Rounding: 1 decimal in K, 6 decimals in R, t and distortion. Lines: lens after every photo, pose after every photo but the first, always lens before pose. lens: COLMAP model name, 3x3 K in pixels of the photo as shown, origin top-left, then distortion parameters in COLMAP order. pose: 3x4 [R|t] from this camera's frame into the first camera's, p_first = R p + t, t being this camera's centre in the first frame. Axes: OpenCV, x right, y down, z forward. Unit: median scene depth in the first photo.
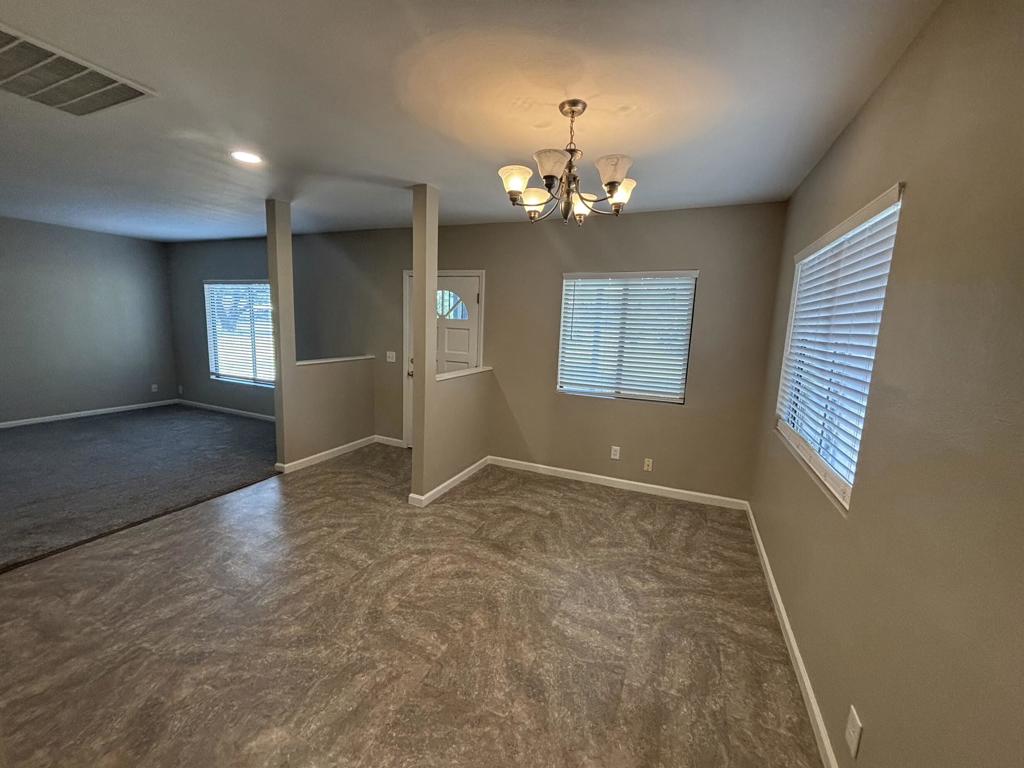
lens RADIAL K [[412.5, 0, 508.5], [0, 412.5, 384.1], [0, 0, 1]] dist [0.000881, 0.000968]
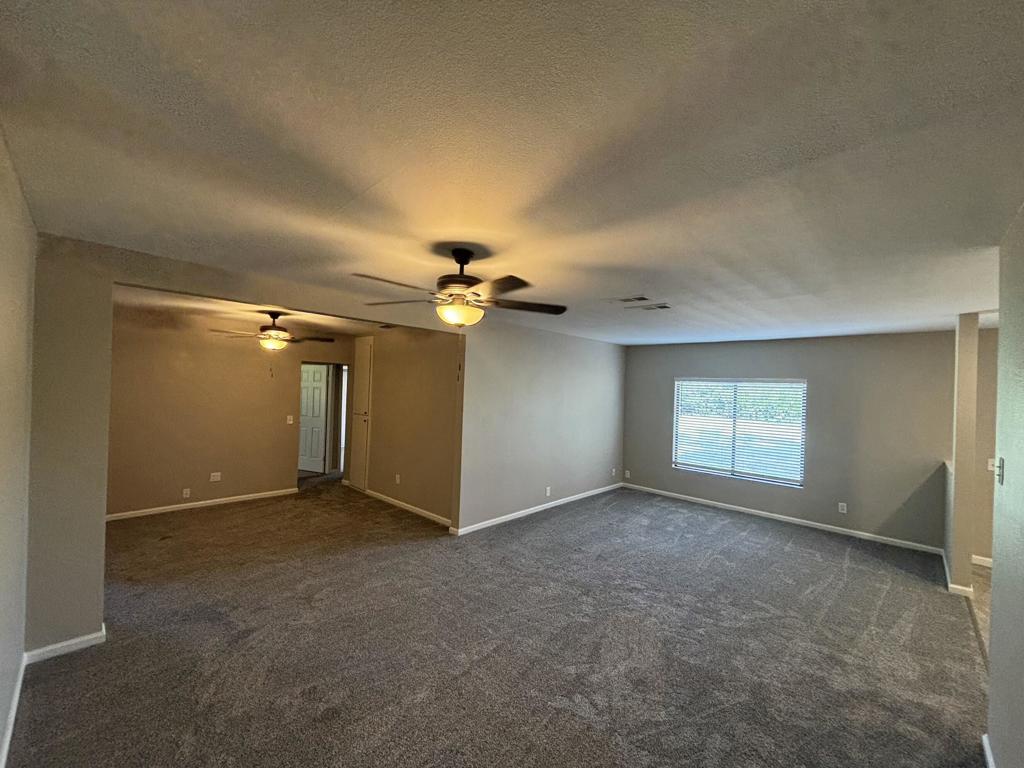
lens RADIAL K [[416.6, 0, 509.4], [0, 416.6, 383.3], [0, 0, 1]] dist [0.000290, 0.000362]
pose [[0.936383, -0.009596, -0.350849, -1.328982], [-0.049745, 0.985907, -0.159729, -0.061788], [0.347437, 0.167020, 0.922709, -0.320719]]
